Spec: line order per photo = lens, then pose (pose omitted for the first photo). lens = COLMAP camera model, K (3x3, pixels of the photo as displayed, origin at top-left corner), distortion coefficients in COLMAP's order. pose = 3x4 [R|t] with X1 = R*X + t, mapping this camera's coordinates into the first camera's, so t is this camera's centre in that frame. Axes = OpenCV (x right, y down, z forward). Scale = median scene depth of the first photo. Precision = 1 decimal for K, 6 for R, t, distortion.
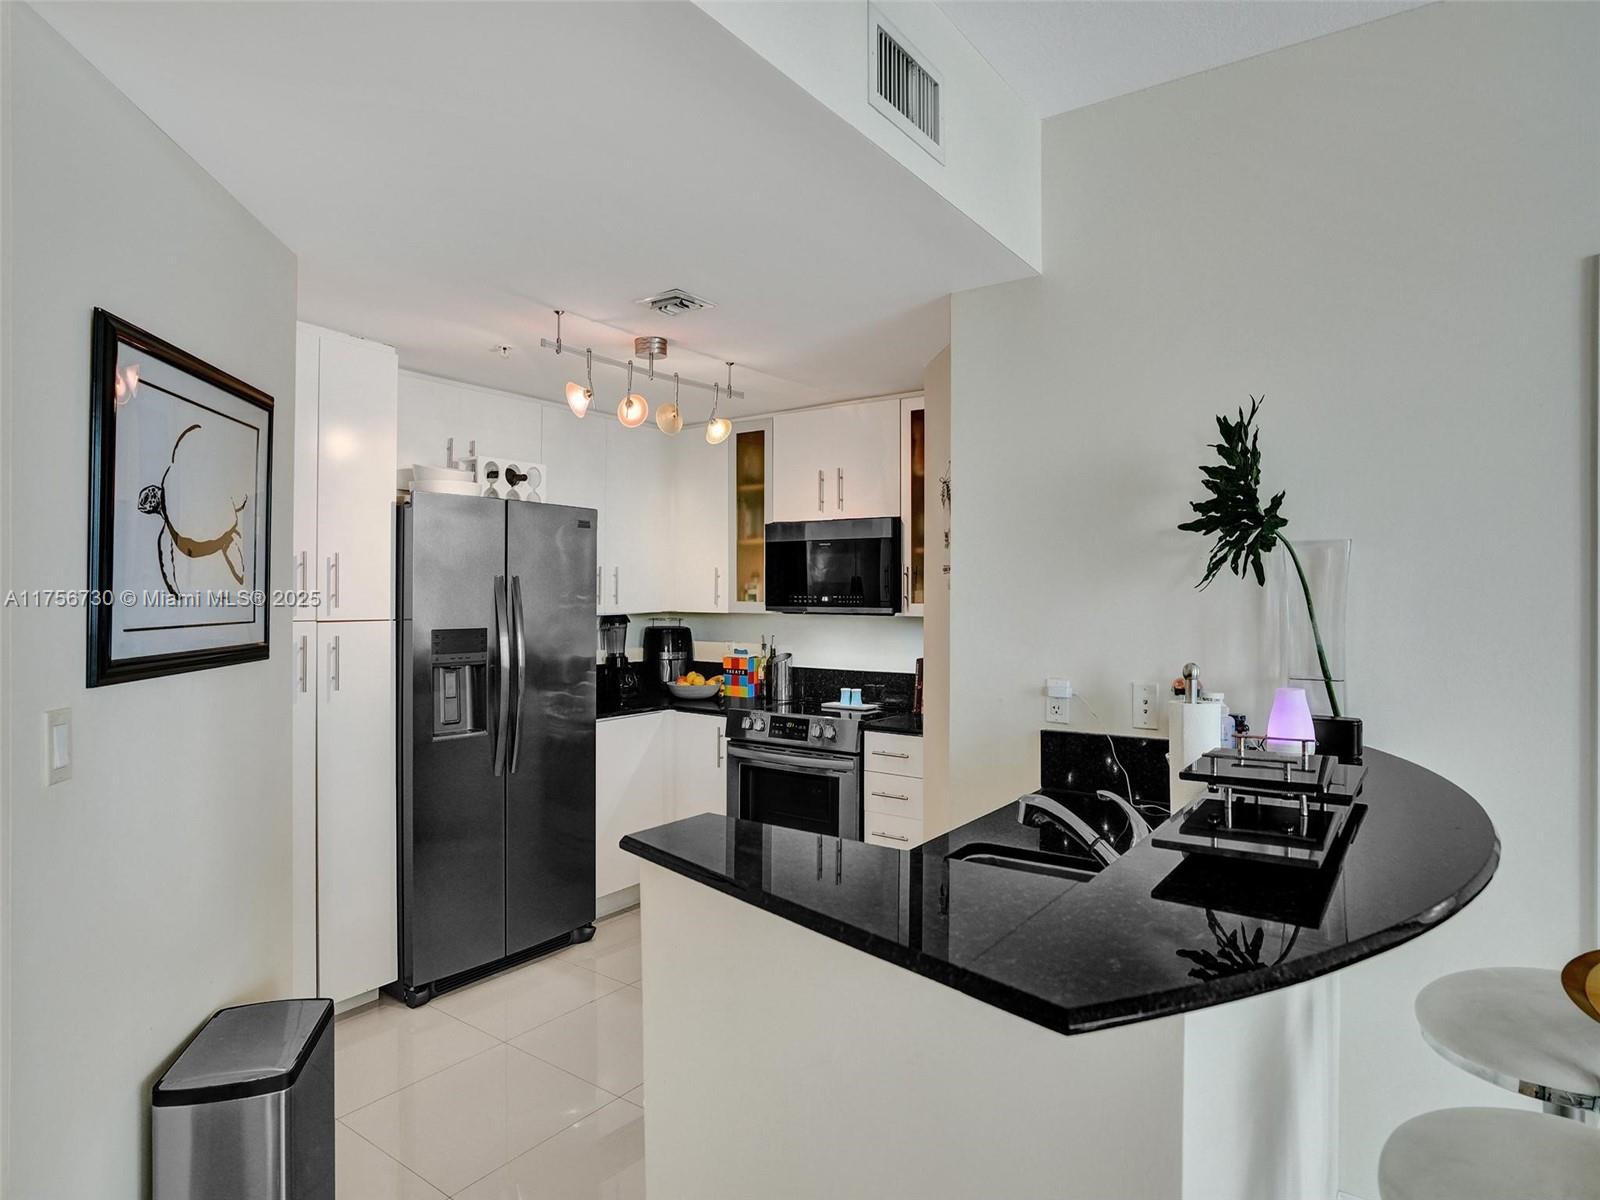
lens RADIAL K [[919.5, 0, 800.0], [0, 919.5, 600.0], [0, 0, 1]] dist [-0.001726, -0.000276]
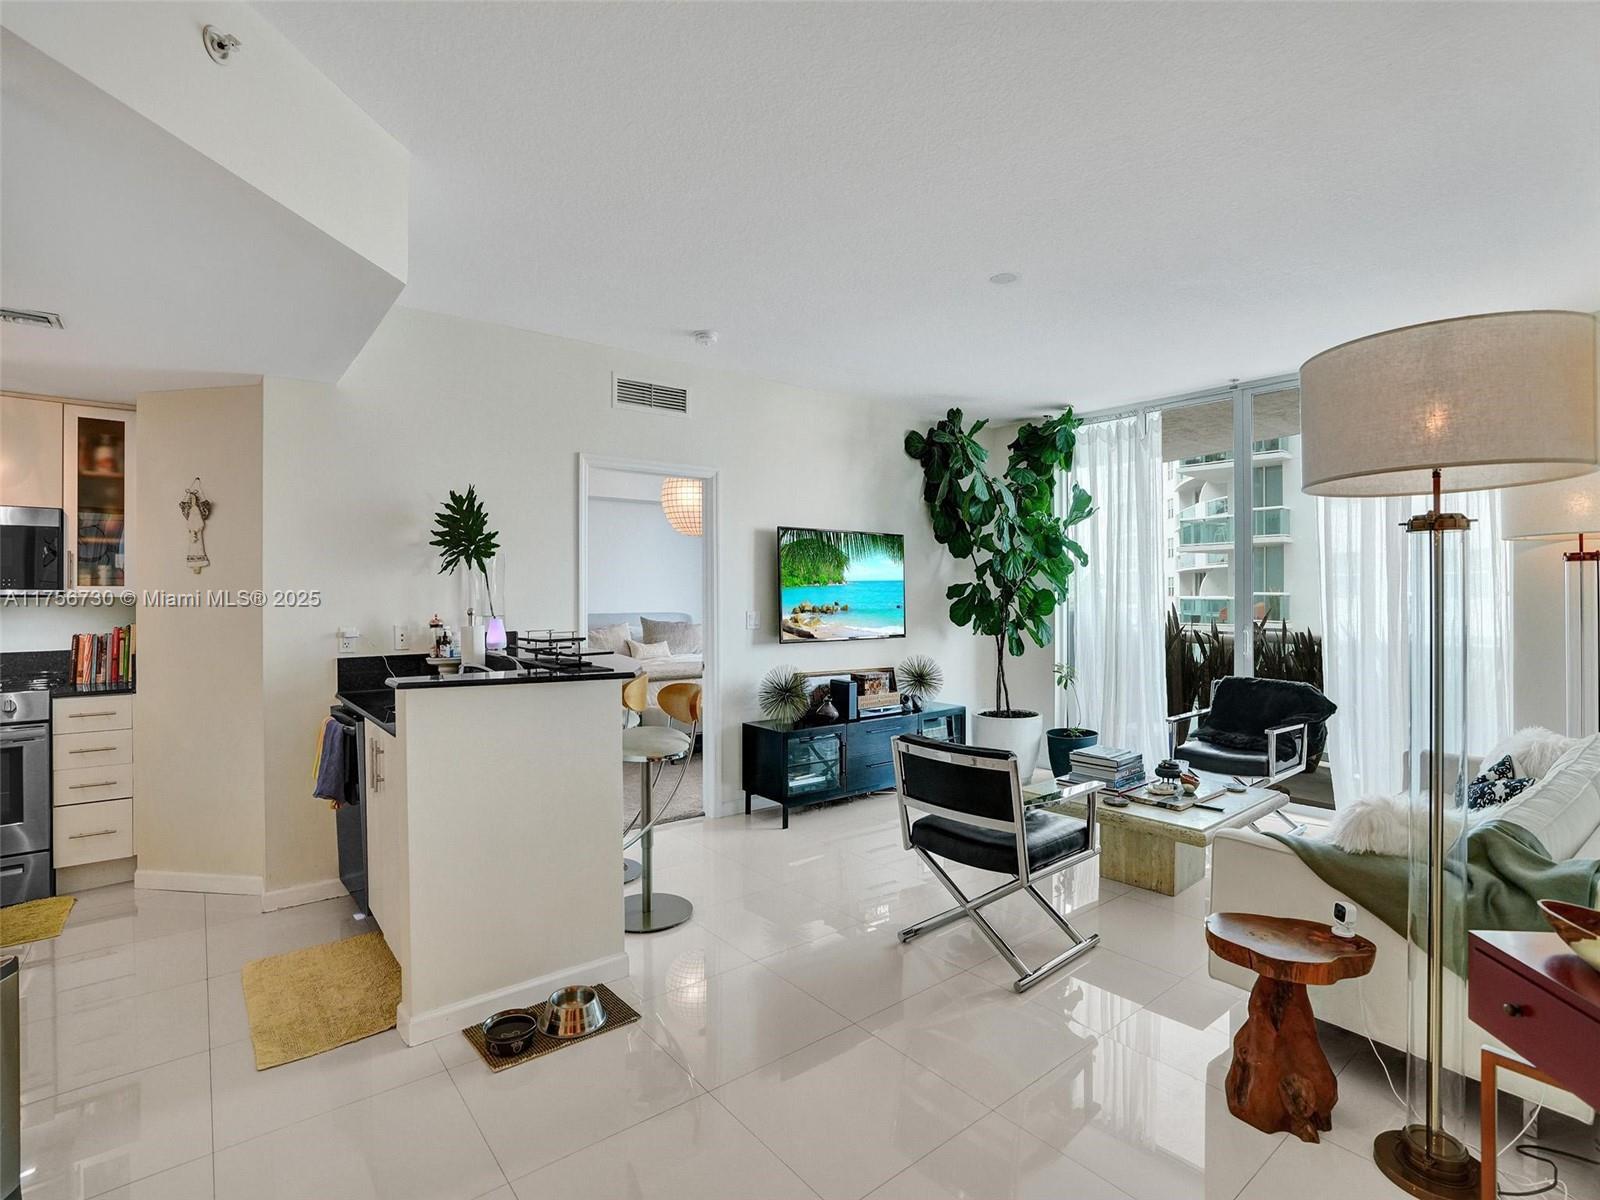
lens RADIAL K [[773.9, 0, 800.2], [0, 773.9, 591.4], [0, 0, 1]] dist [-0.047786, 0.014362]
pose [[0.274547, -0.003049, 0.961569, -0.560748], [0.007193, 0.999974, 0.001117, 0.016840], [-0.961547, 0.006610, 0.274562, -0.124743]]
